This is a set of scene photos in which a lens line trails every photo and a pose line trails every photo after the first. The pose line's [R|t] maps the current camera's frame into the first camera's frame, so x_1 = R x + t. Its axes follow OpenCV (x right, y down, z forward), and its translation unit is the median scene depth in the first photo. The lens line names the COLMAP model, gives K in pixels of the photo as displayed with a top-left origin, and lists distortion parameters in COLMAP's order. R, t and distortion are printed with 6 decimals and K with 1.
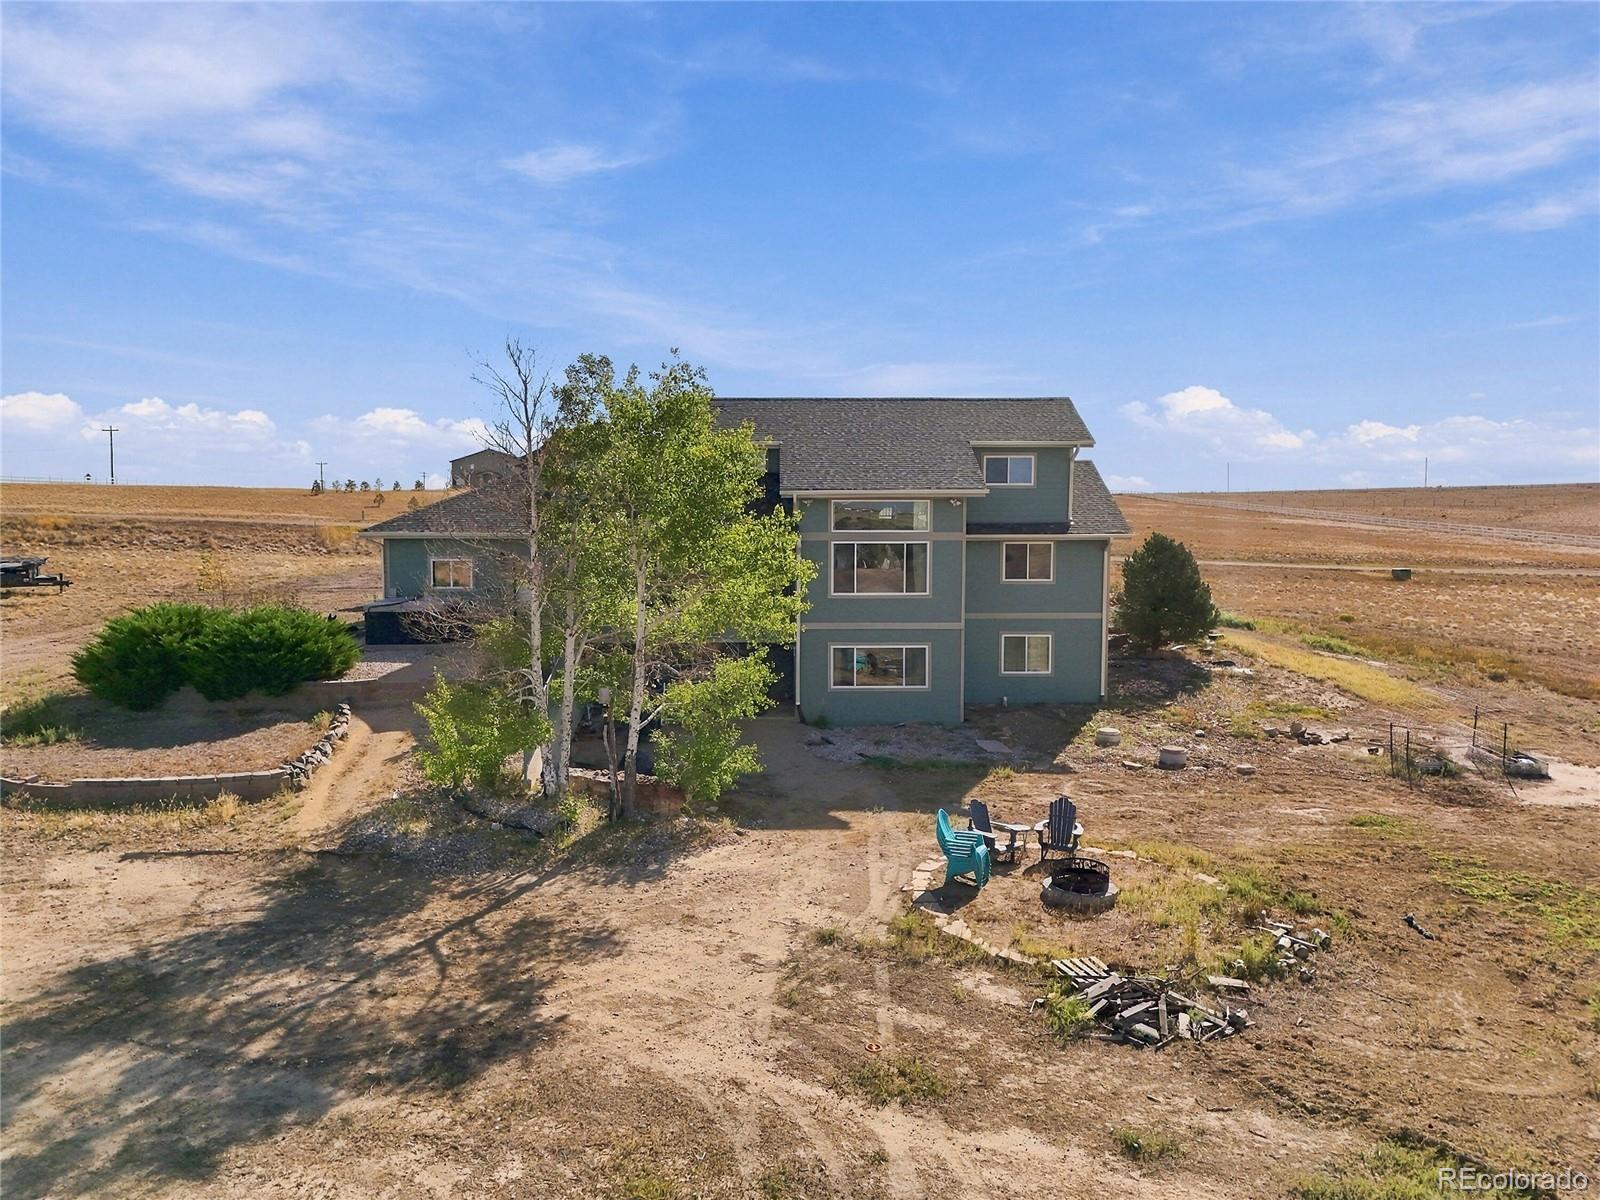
lens RADIAL K [[1203.9, 0, 800.0], [0, 1203.9, 600.0], [0, 0, 1]] dist [0.076455, -0.061681]
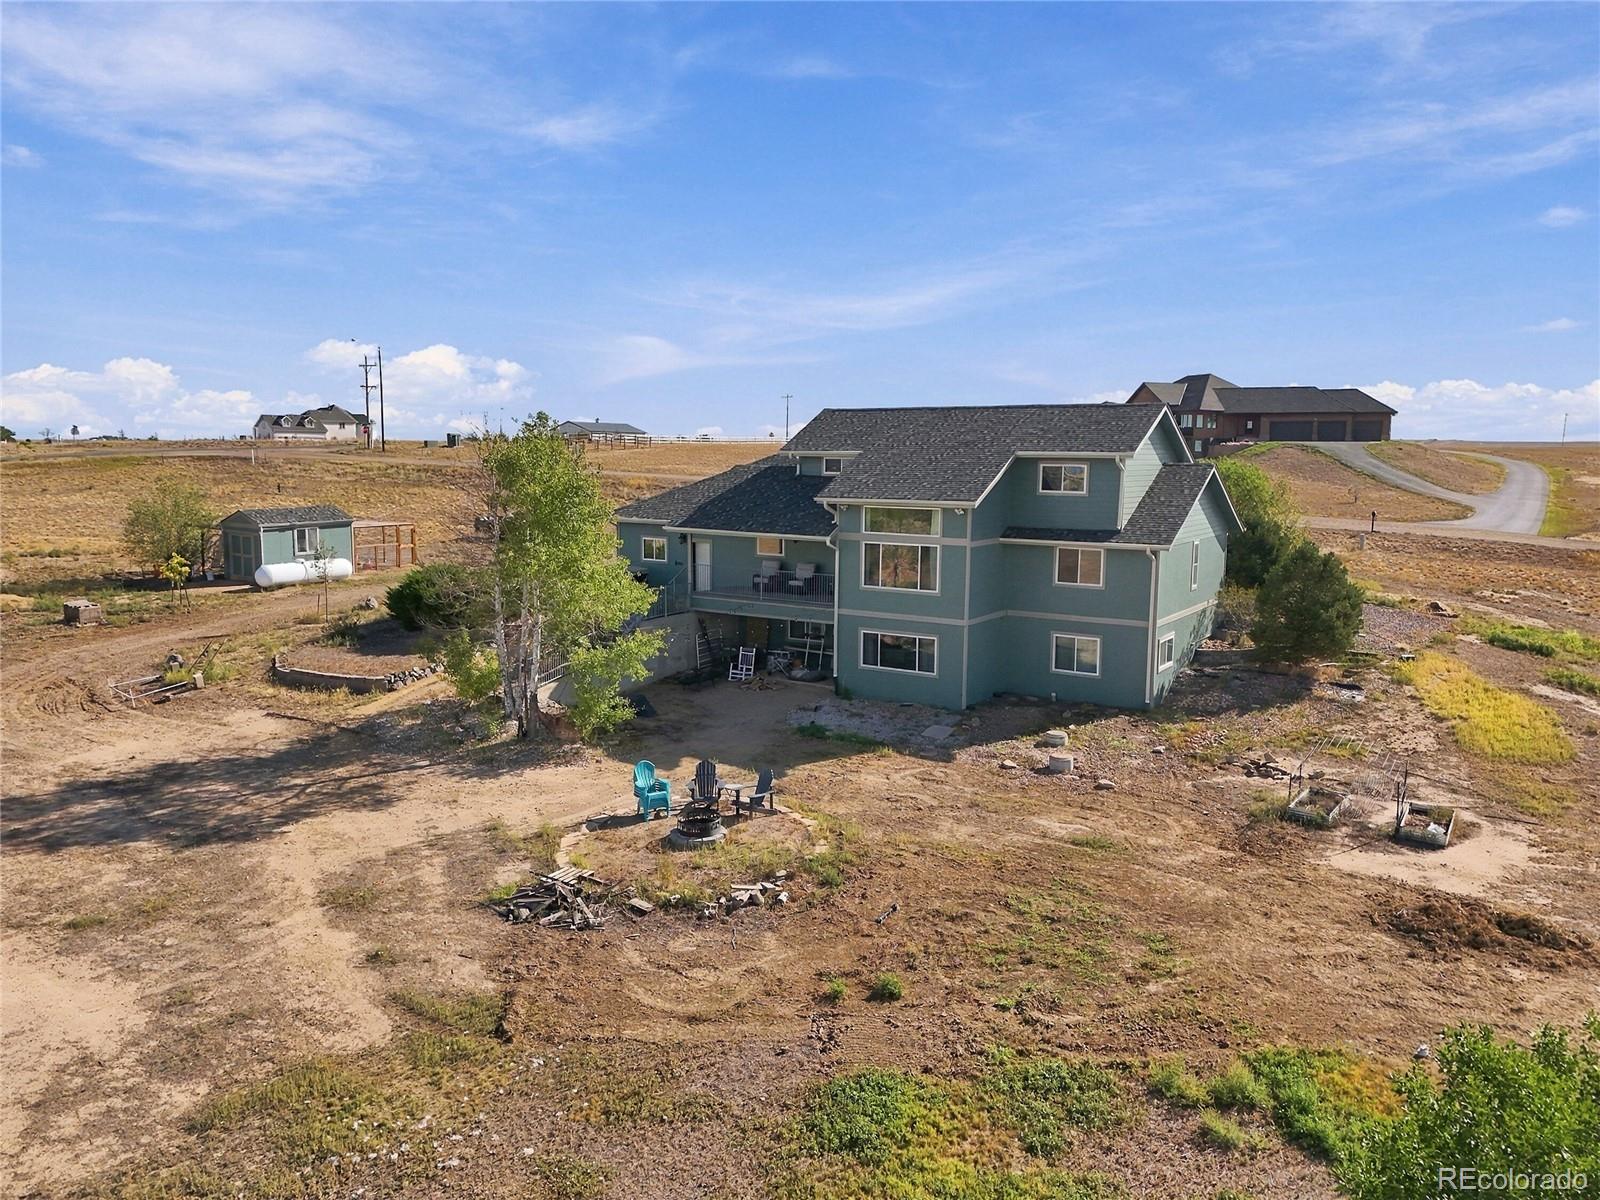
lens RADIAL K [[1237.4, 0, 799.4], [0, 1237.4, 484.0], [0, 0, 1]] dist [0.039674, -0.003918]
pose [[0.821327, 0.024437, -0.569934, 1.211335], [-0.051584, 0.998171, -0.031539, -0.115349], [0.568120, 0.055303, 0.821085, -0.063993]]
